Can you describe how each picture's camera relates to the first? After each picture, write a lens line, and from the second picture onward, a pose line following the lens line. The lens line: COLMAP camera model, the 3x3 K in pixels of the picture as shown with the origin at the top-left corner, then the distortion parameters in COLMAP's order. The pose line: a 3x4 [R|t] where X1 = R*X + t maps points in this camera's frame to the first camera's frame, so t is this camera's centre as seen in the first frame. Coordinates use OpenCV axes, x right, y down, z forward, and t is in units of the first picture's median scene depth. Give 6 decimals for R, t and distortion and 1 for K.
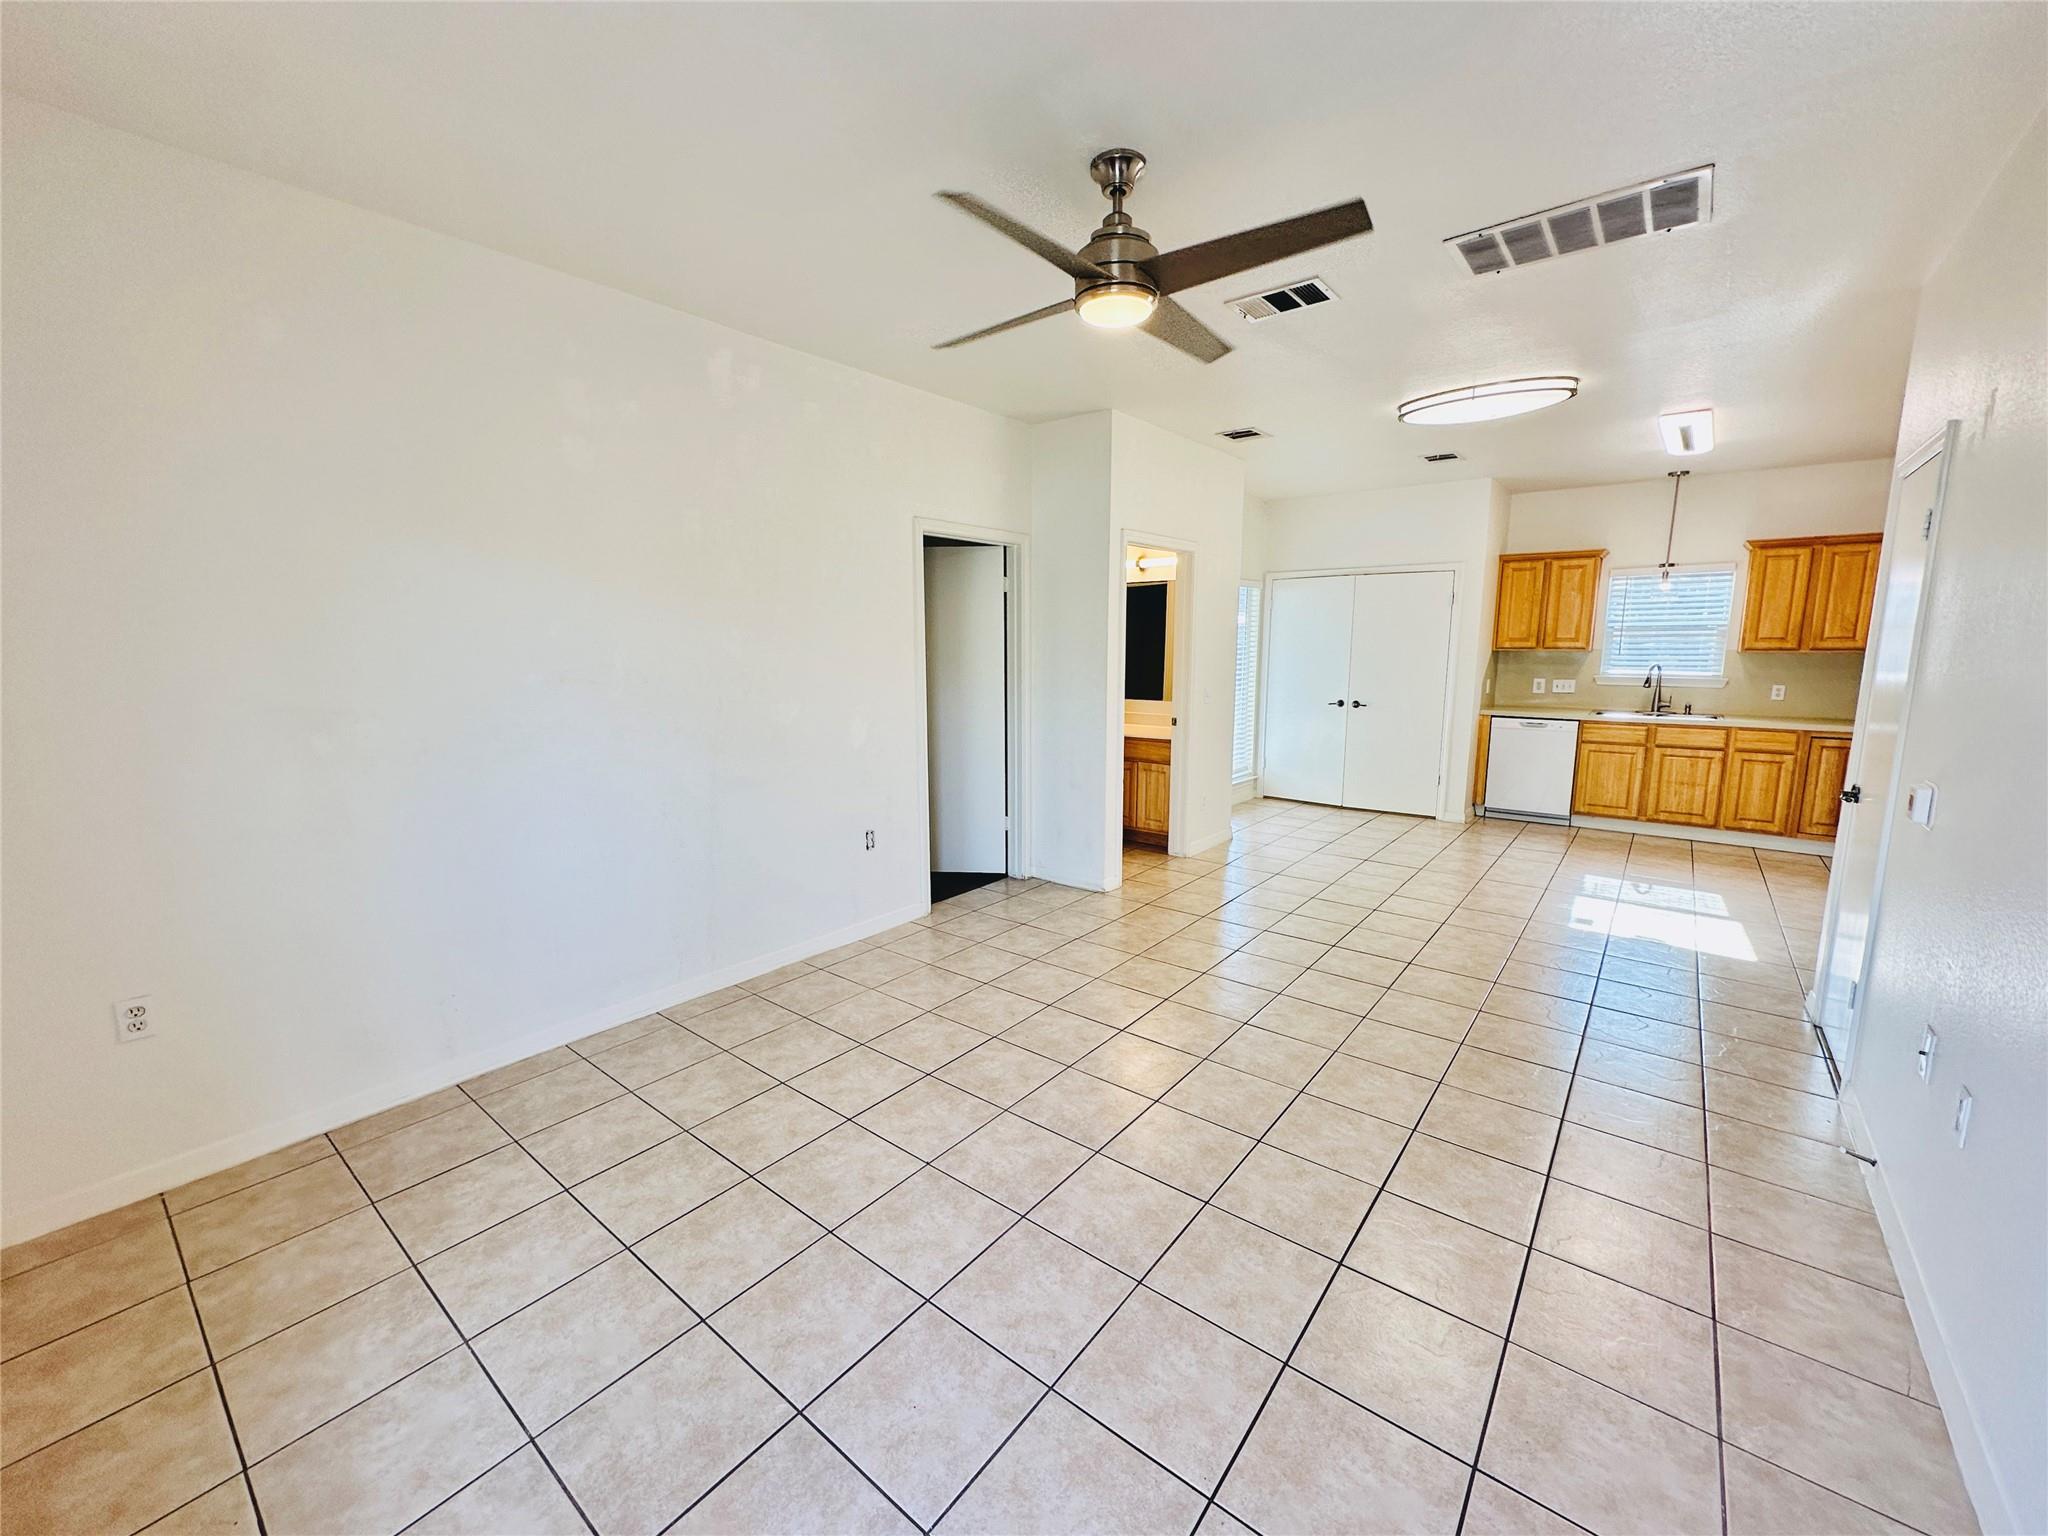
lens RADIAL K [[815.8, 0, 1022.1], [0, 815.8, 767.6], [0, 0, 1]] dist [-0.002928, 0.000723]
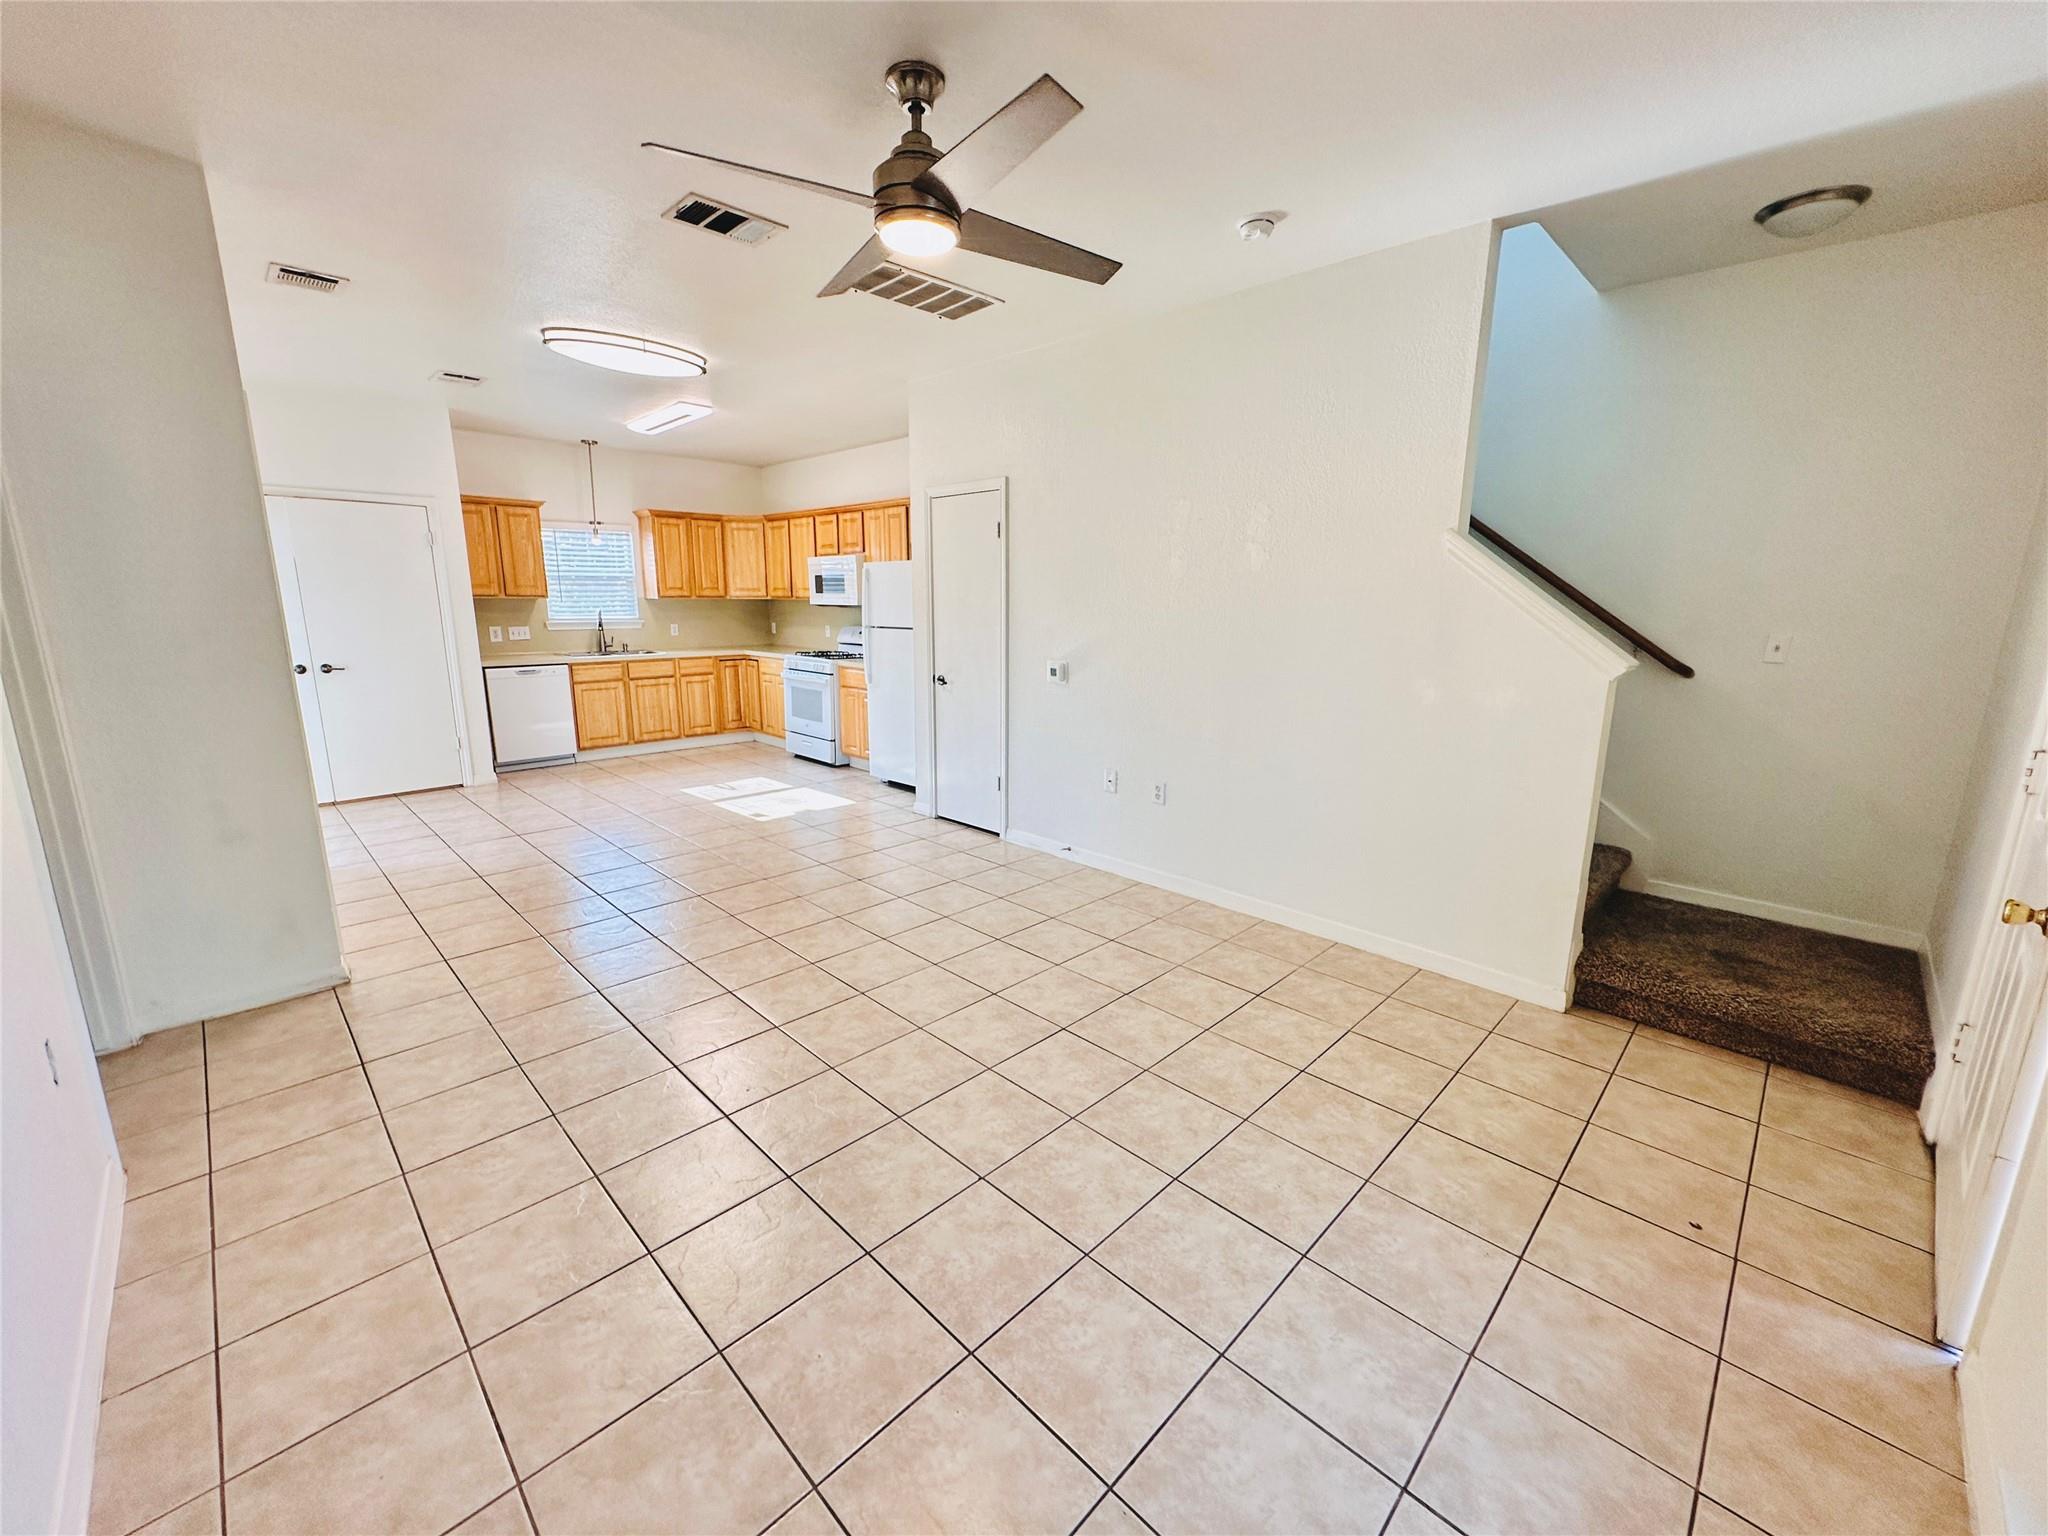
lens RADIAL K [[817.8, 0, 1020.9], [0, 817.8, 766.0], [0, 0, 1]] dist [0.000705, 0.000114]
pose [[0.107586, -0.201250, 0.973614, -0.467860], [0.143834, 0.972146, 0.185053, -0.058136], [-0.983736, 0.120129, 0.133536, 0.412298]]
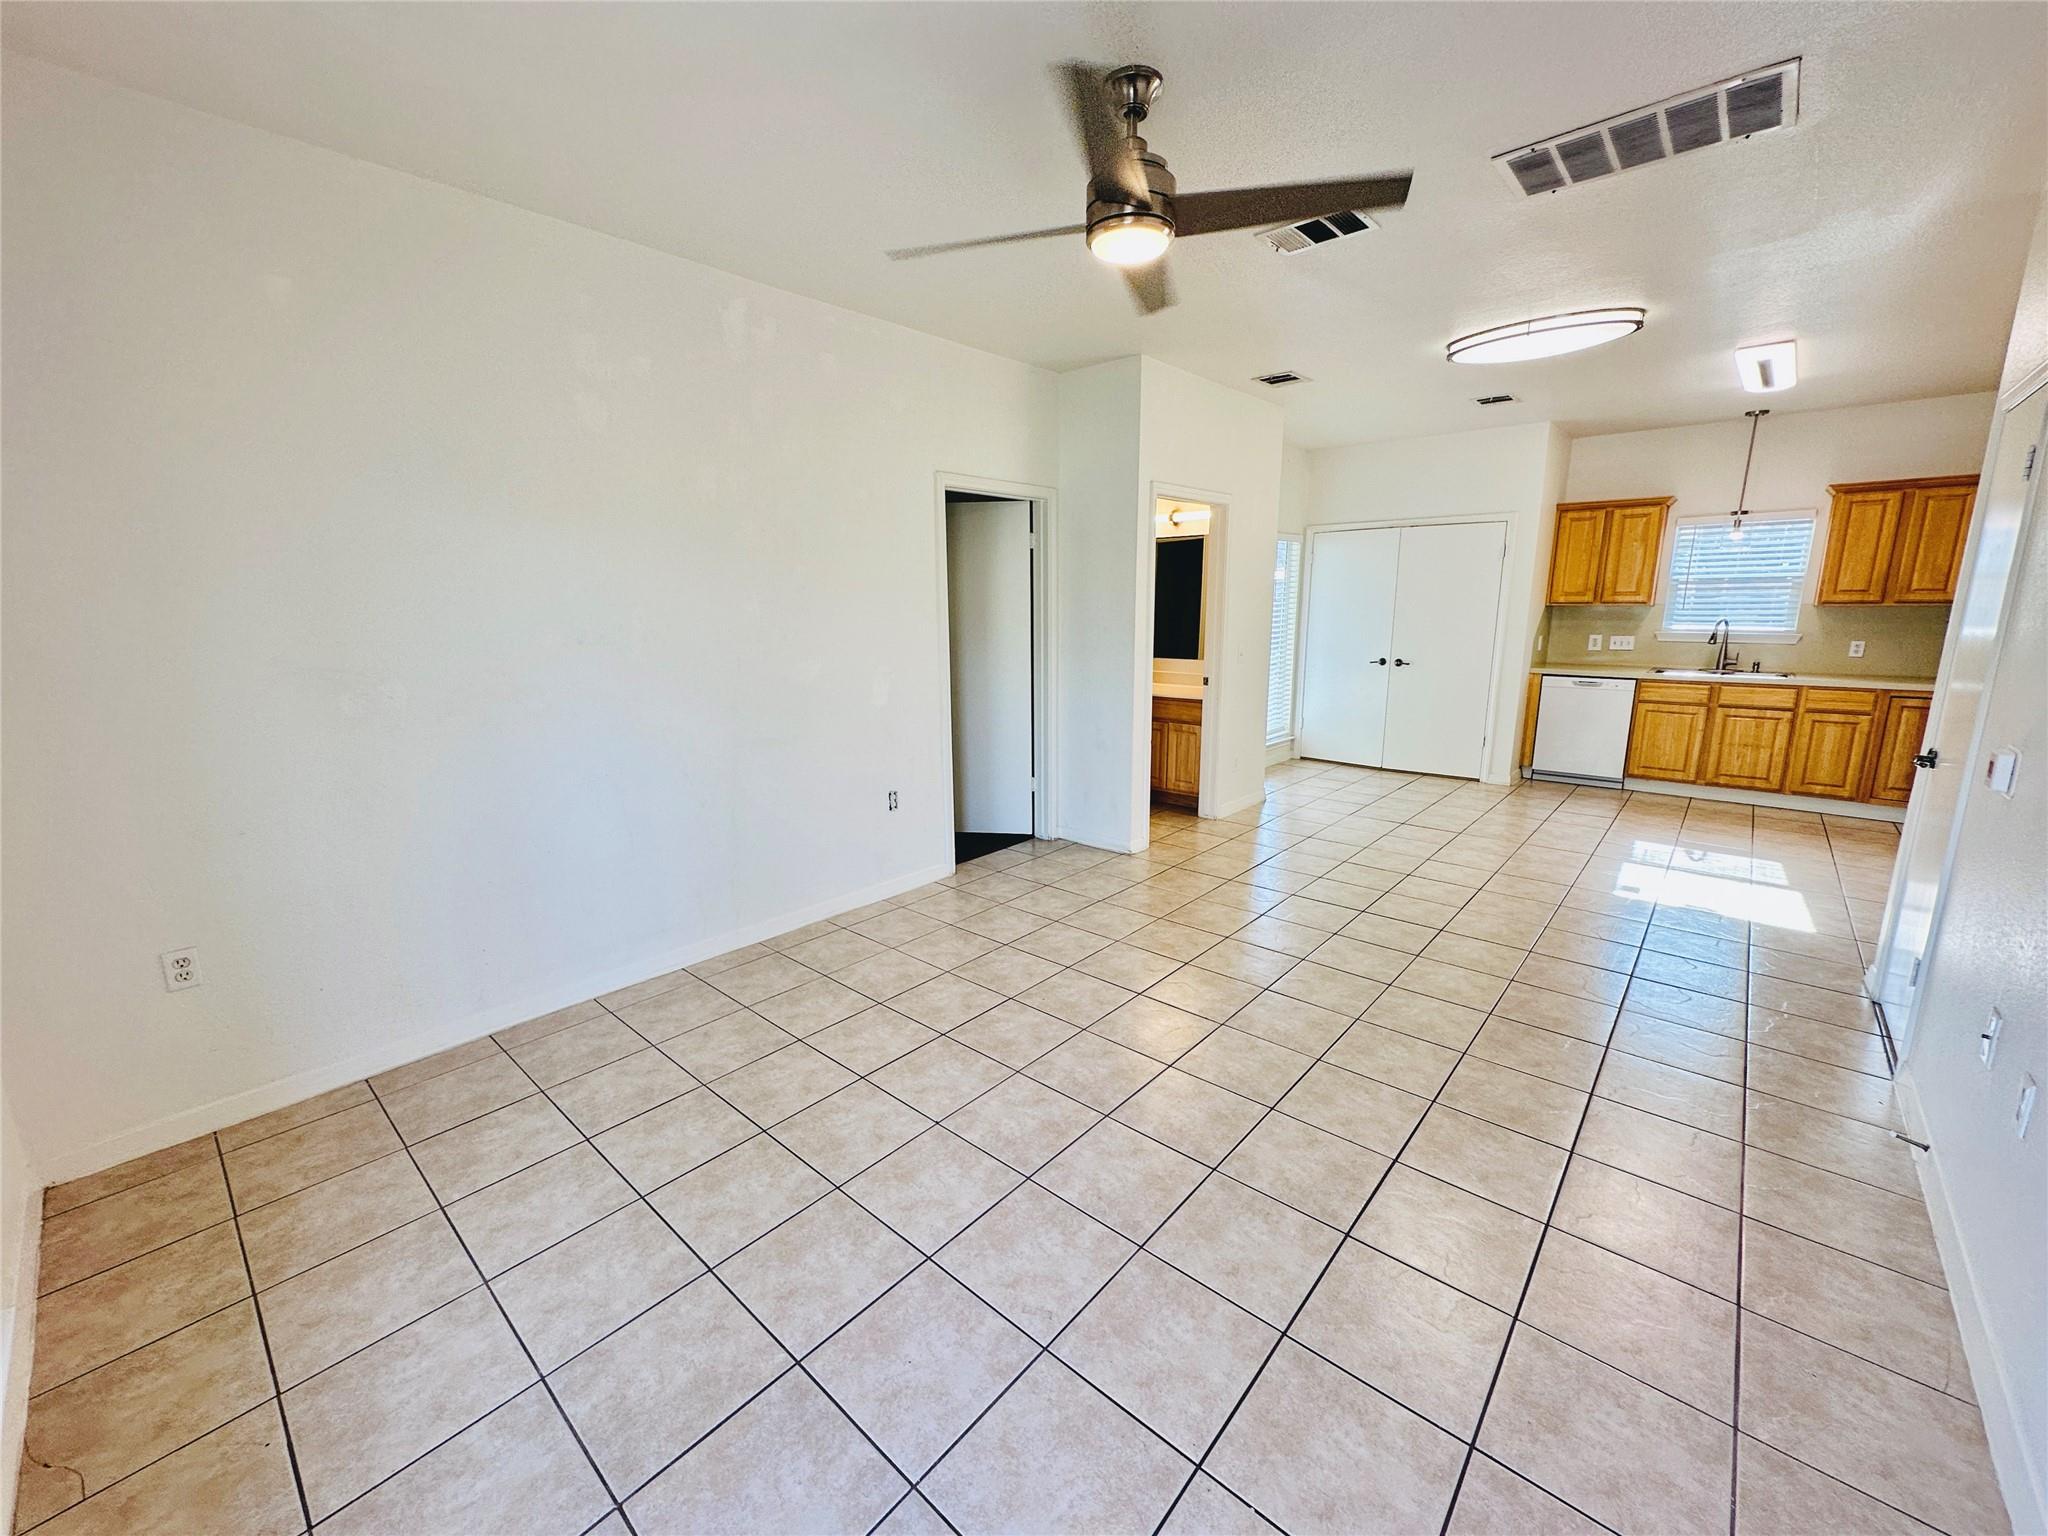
lens RADIAL K [[815.8, 0, 1022.1], [0, 815.8, 767.6], [0, 0, 1]] dist [-0.002928, 0.000723]
pose [[0.998729, 0.003580, -0.050265, 0.020111], [-0.001069, 0.998755, 0.049882, -0.001659], [0.050381, -0.049765, 0.997489, 0.011575]]
